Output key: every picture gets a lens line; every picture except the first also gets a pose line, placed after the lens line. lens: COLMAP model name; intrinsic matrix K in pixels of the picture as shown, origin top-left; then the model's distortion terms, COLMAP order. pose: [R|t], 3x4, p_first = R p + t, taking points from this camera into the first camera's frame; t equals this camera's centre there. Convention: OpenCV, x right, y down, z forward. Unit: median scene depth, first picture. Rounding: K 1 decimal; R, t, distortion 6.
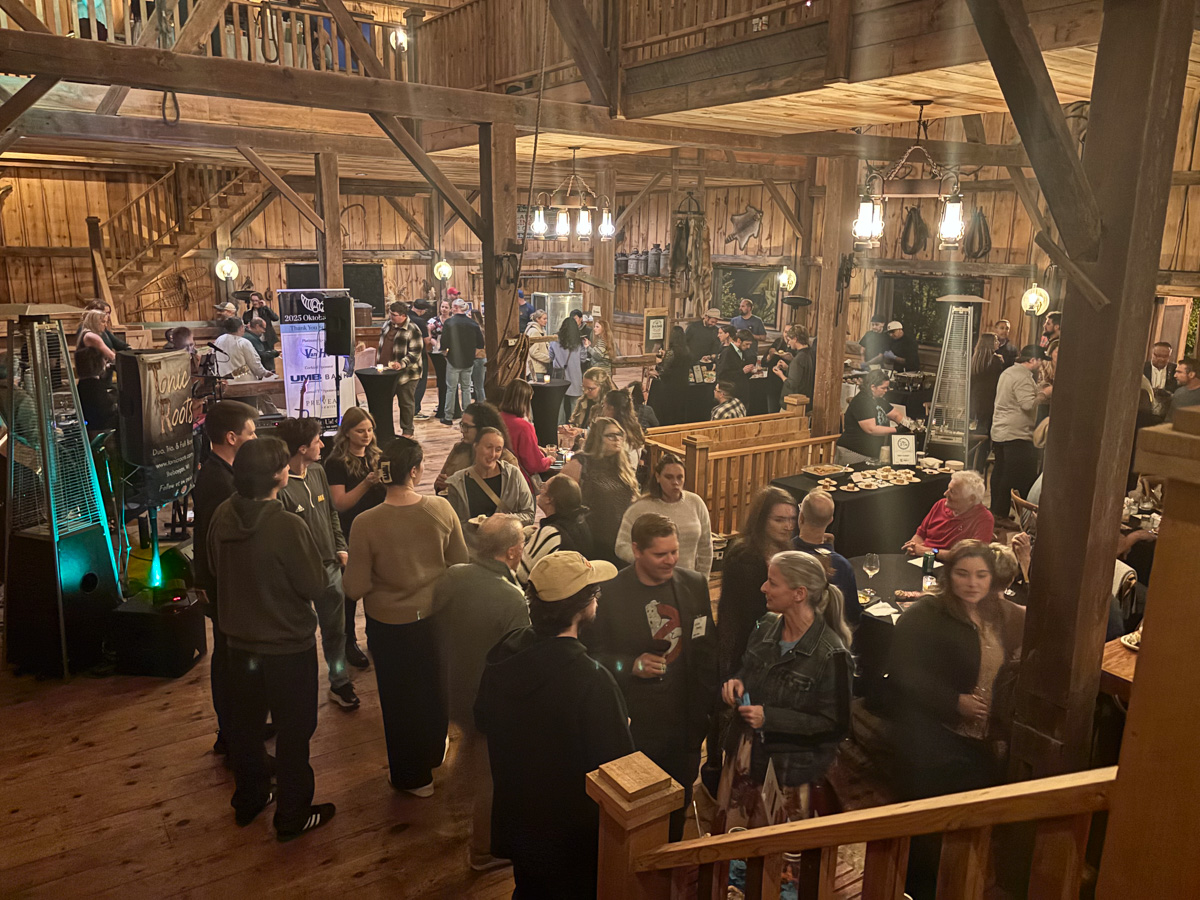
lens RADIAL K [[912.3, 0, 596.8], [0, 912.3, 449.6], [0, 0, 1]] dist [0.045633, -0.029777]
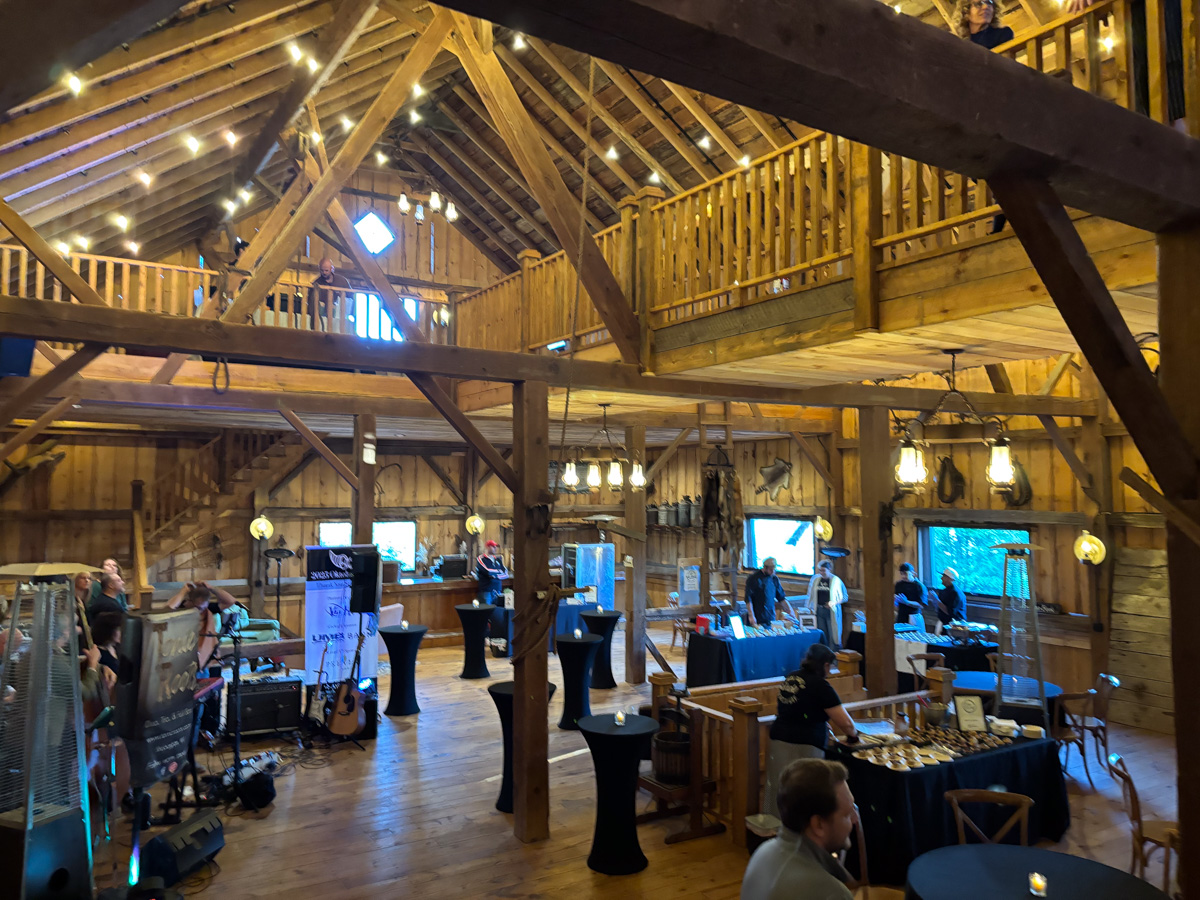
lens RADIAL K [[912.3, 0, 593.9], [0, 912.3, 438.5], [0, 0, 1]] dist [0.045633, -0.029777]
pose [[0.999252, -0.016709, -0.034880, -0.002284], [0.006129, 0.958870, -0.283779, -0.004005], [0.038187, 0.283353, 0.958255, 0.039532]]
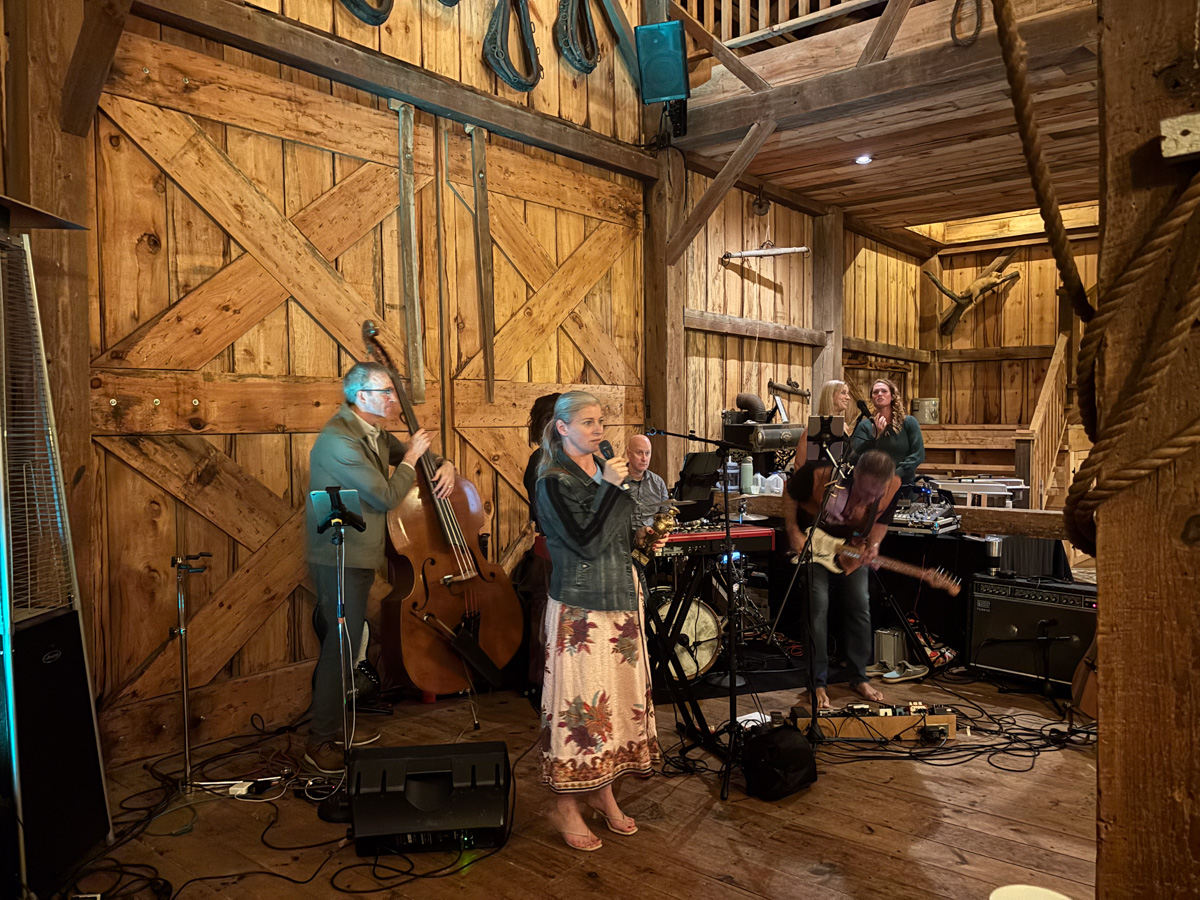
lens RADIAL K [[912.3, 0, 596.3], [0, 912.3, 444.6], [0, 0, 1]] dist [0.045633, -0.029777]
pose [[0.294286, 0.002466, -0.955714, 0.024836], [-0.204628, 0.976969, -0.060489, -0.034054], [0.933554, 0.213367, 0.288013, 0.825748]]
